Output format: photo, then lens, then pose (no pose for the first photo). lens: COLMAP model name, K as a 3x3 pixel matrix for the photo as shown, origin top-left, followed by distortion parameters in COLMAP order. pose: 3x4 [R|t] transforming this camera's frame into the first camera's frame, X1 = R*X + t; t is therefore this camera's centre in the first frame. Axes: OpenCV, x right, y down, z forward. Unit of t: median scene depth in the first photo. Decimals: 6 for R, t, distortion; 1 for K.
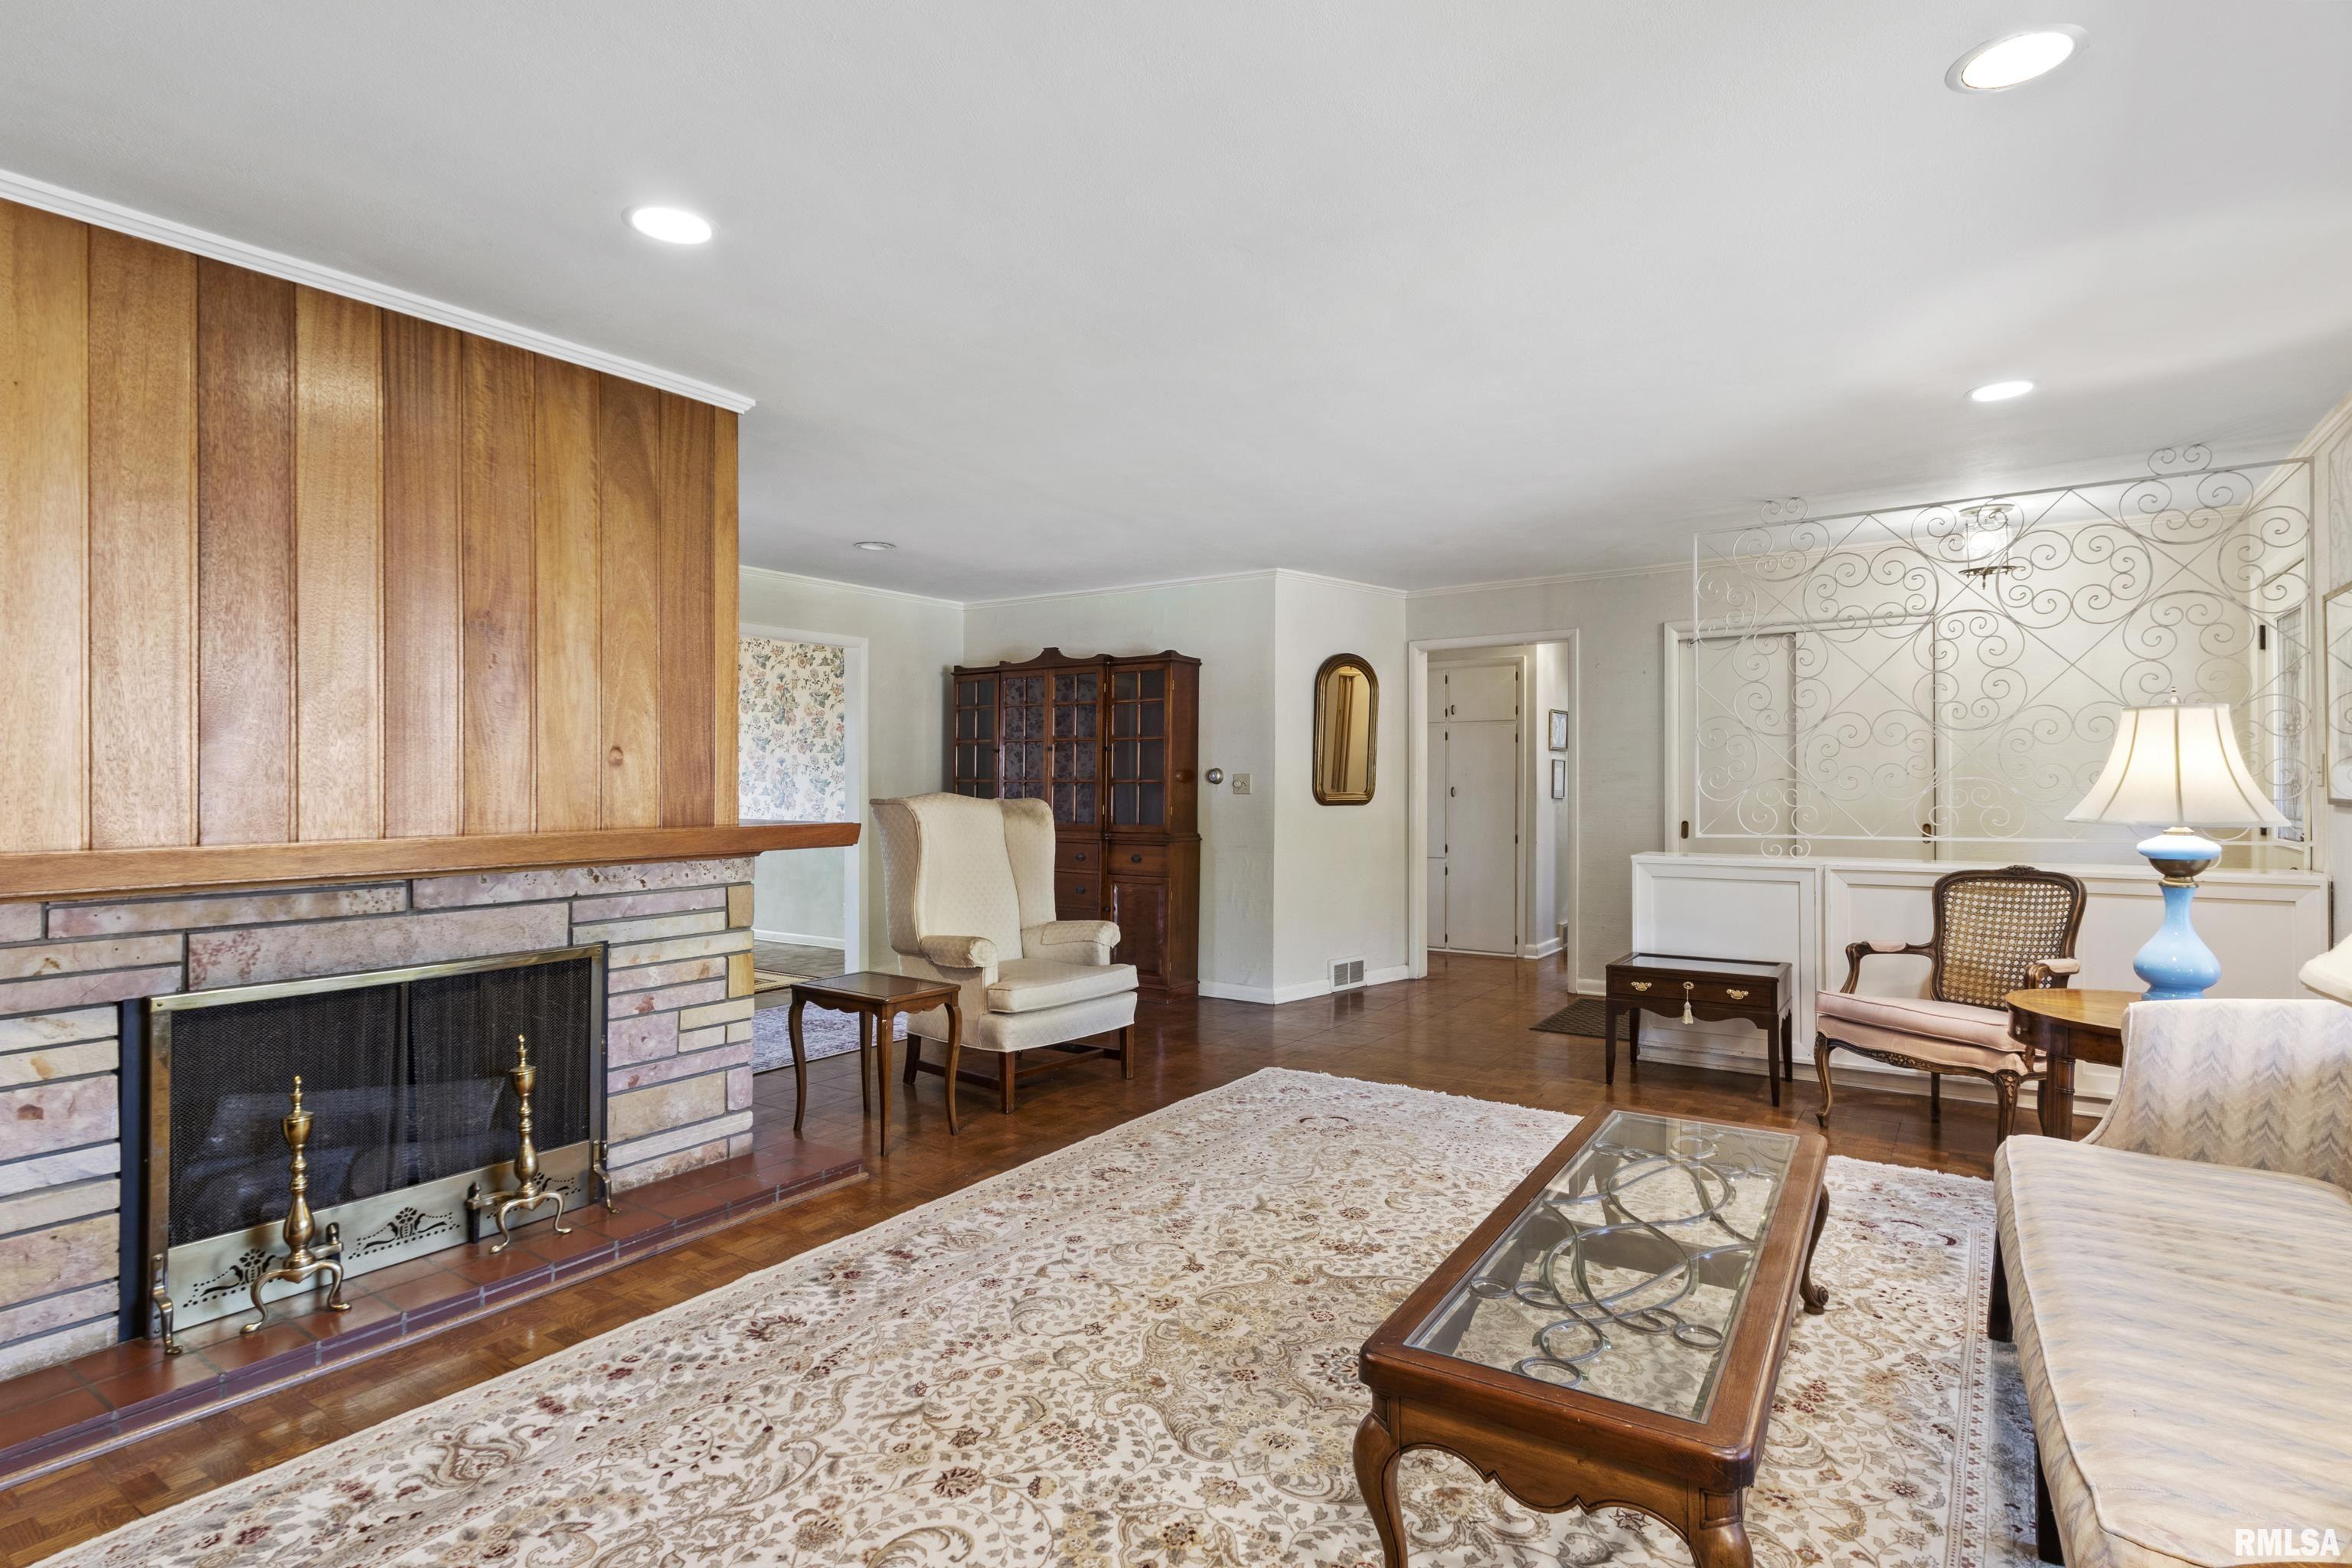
lens RADIAL K [[1191.1, 0, 1176.0], [0, 1191.1, 784.0], [0, 0, 1]] dist [0.005066, -0.005469]
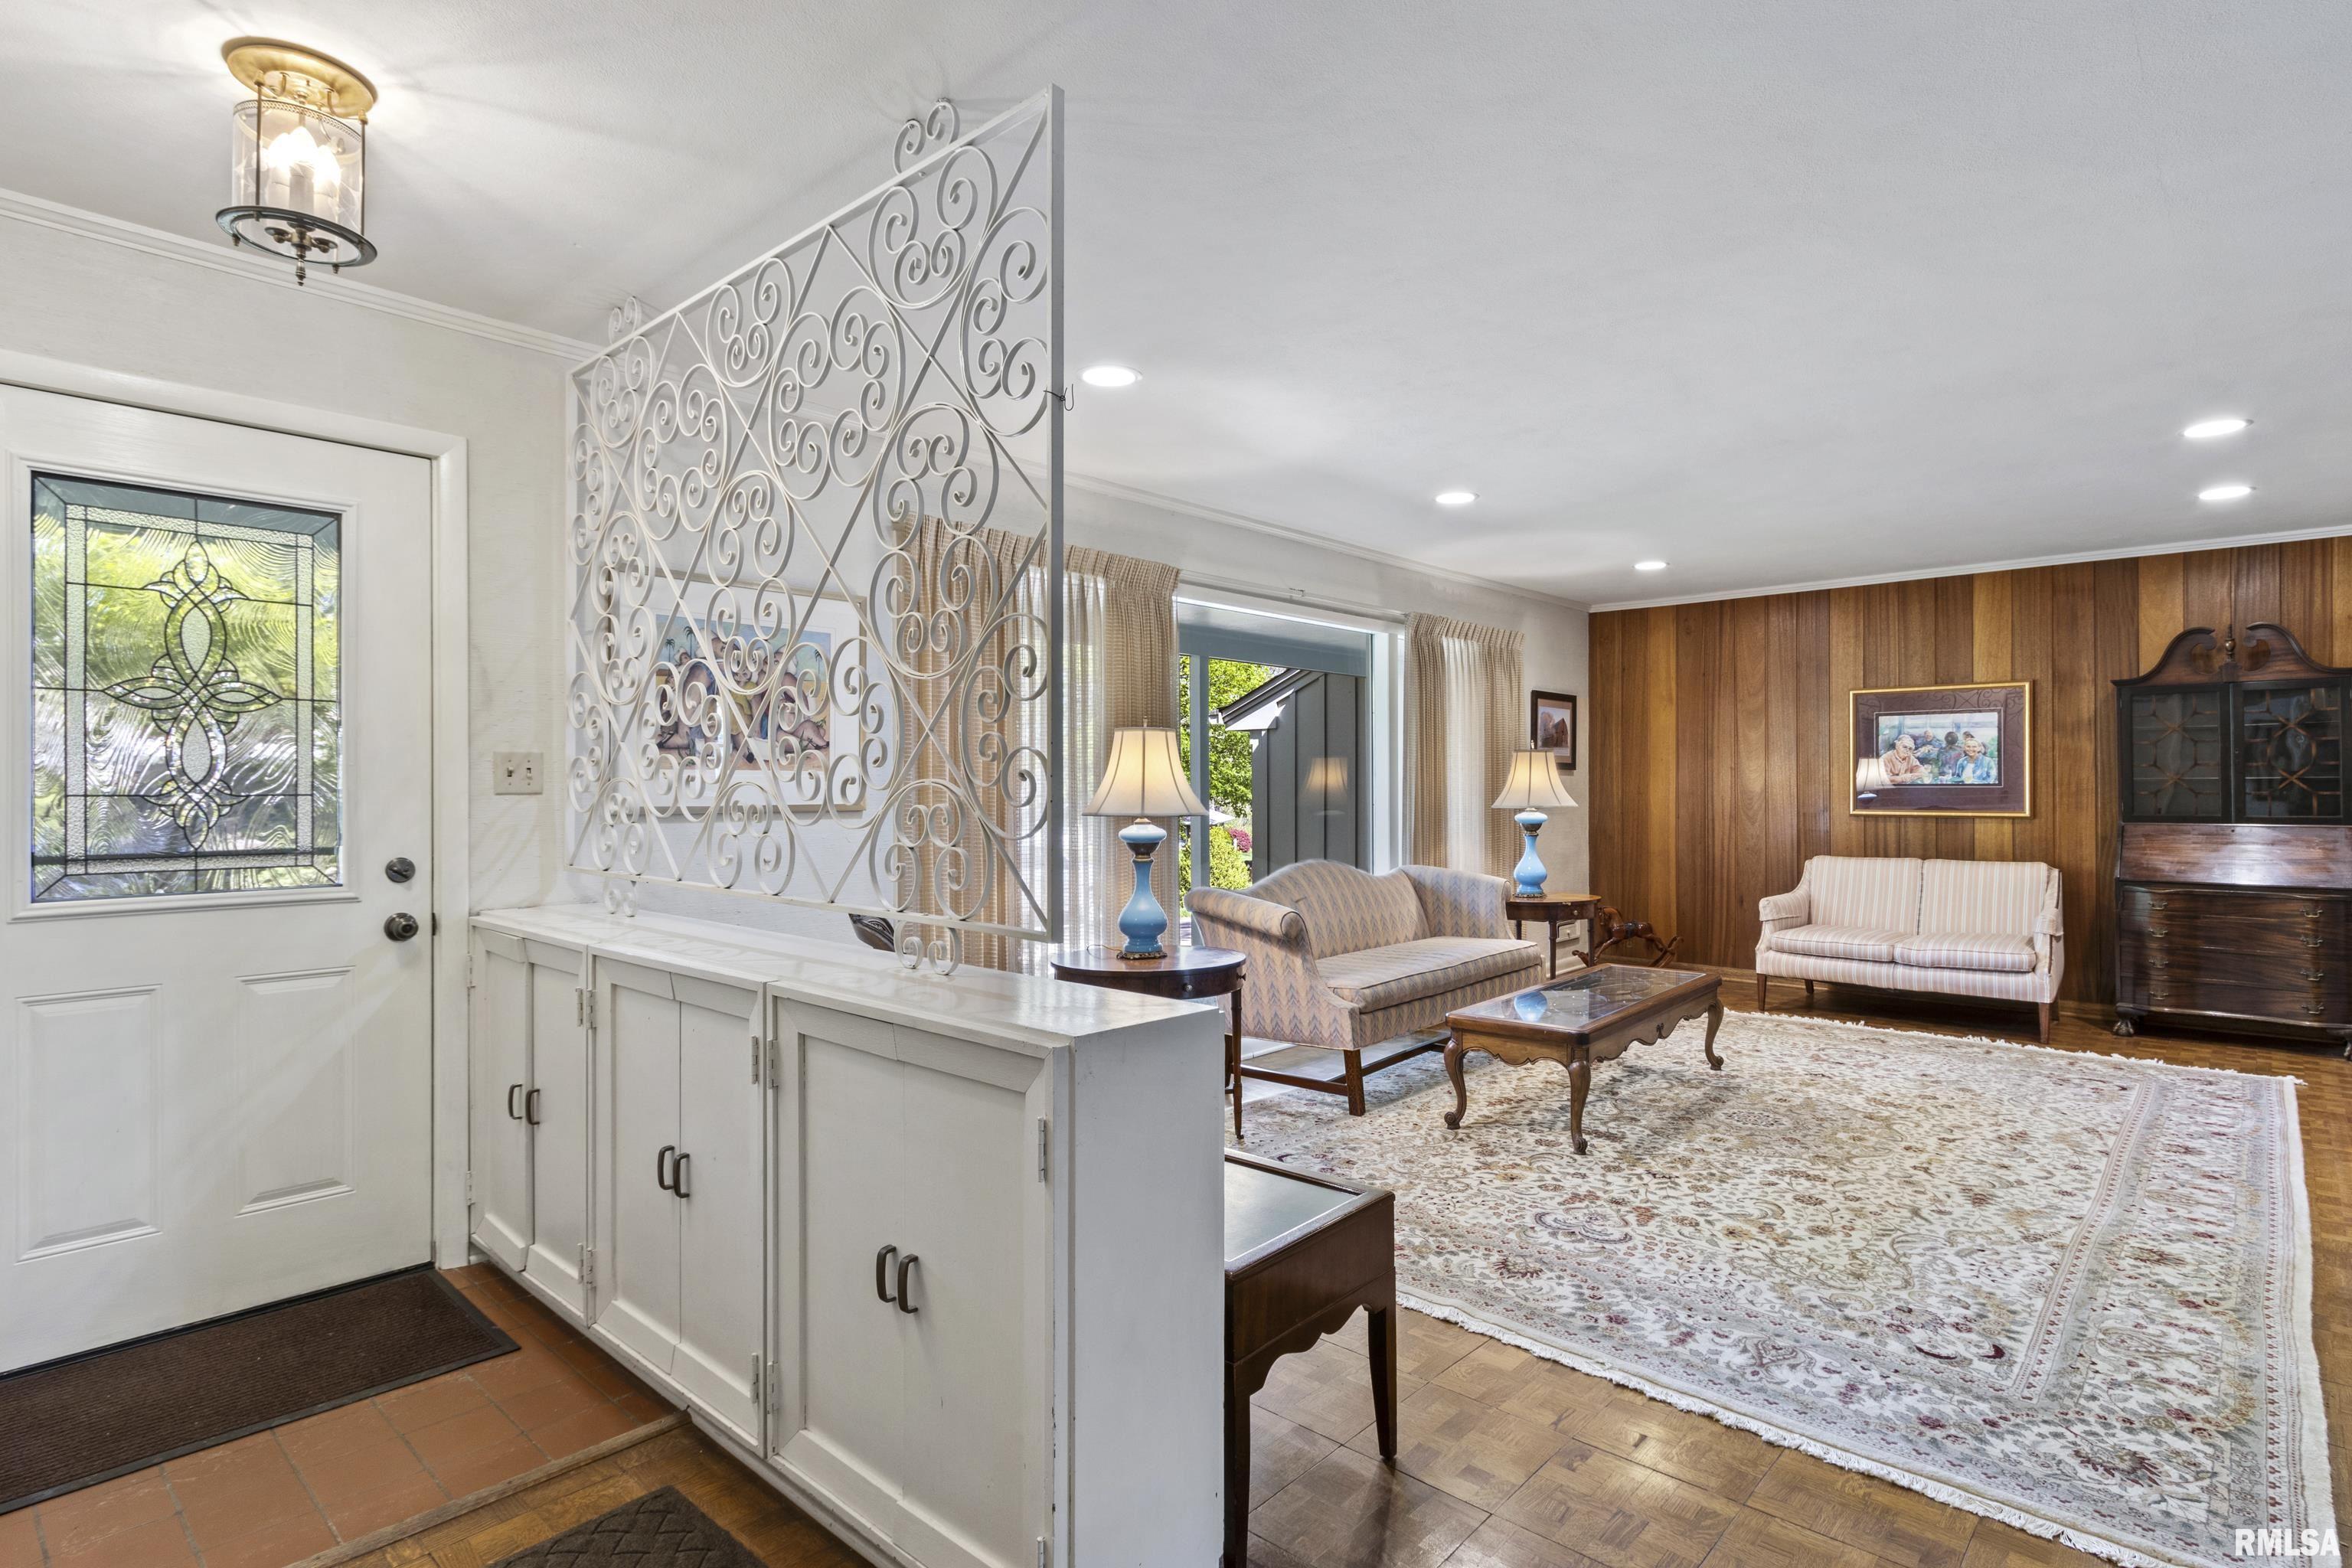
lens RADIAL K [[1191.1, 0, 1176.0], [0, 1191.1, 784.0], [0, 0, 1]] dist [0.005066, -0.005469]
pose [[-0.989434, 0.005018, 0.144897, 0.597105], [0.005457, 0.999982, 0.002630, -0.008382], [-0.144881, 0.003393, -0.989443, 2.313722]]
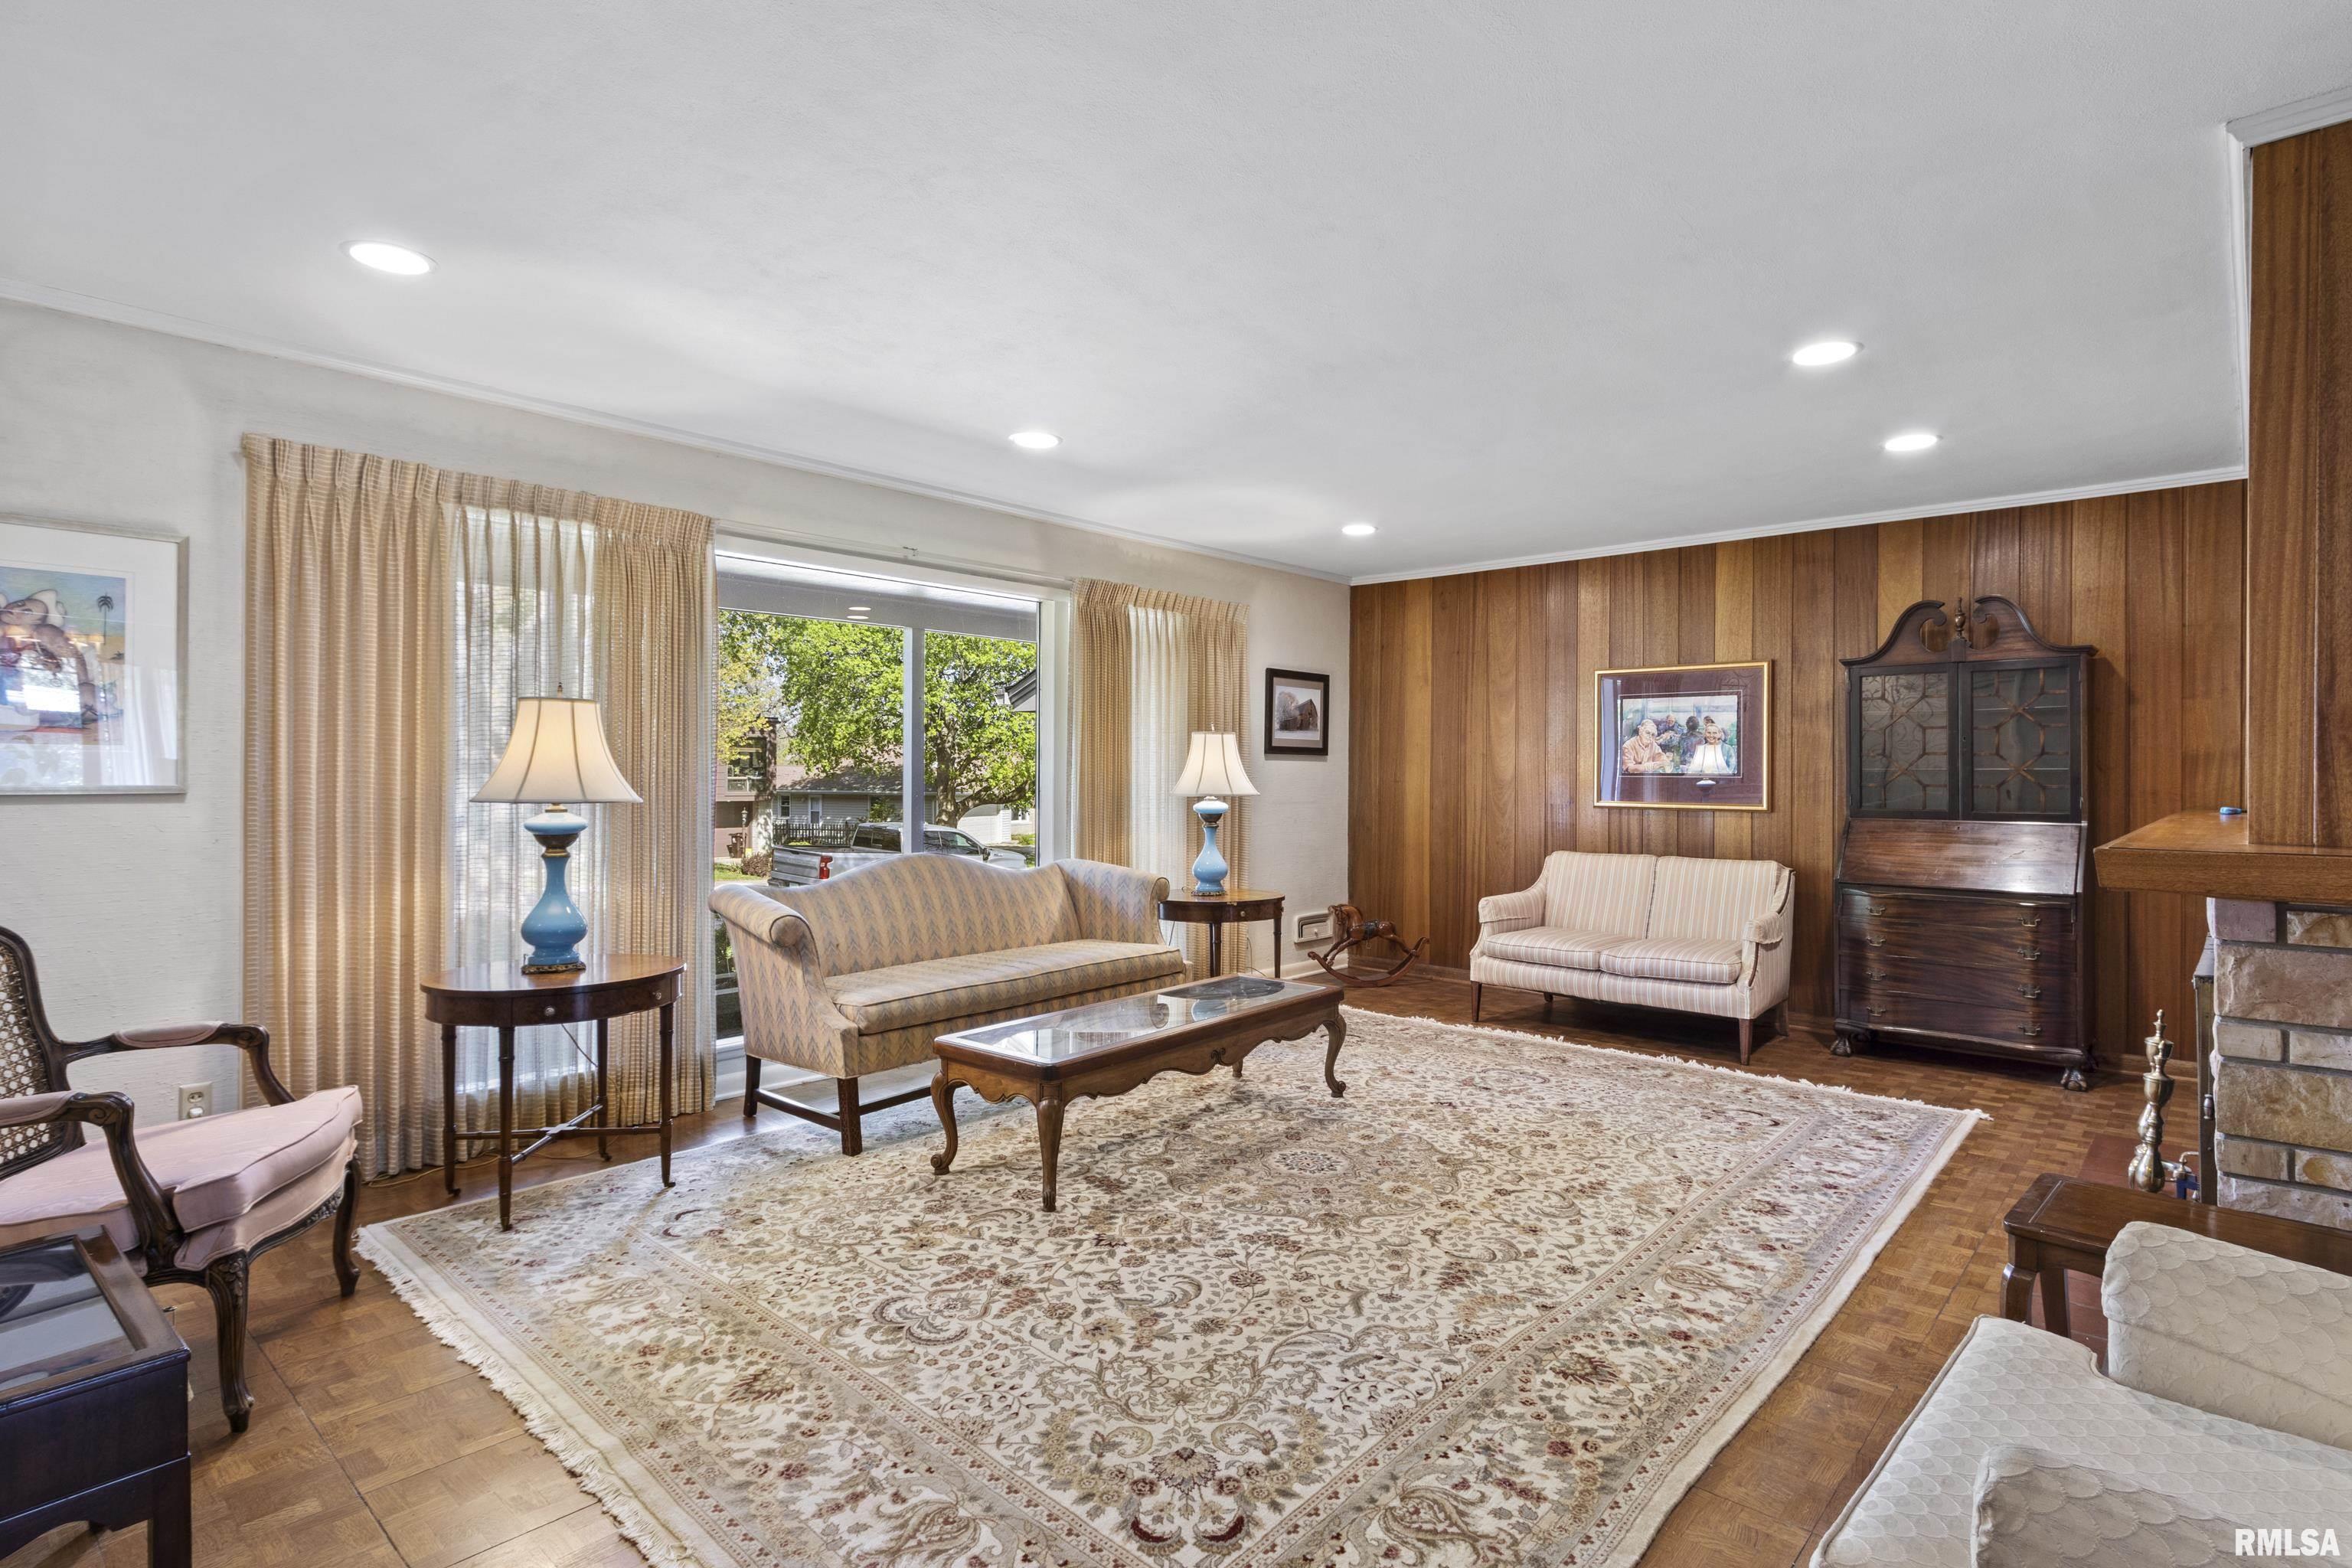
lens RADIAL K [[1185.2, 0, 1176.1], [0, 1185.2, 770.6], [0, 0, 1]] dist [0.004594, 0.000753]
pose [[-0.991092, -0.003028, 0.133144, 0.097491], [-0.002612, 0.999991, 0.003299, -0.004064], [-0.133153, 0.002922, -0.991091, 2.023240]]
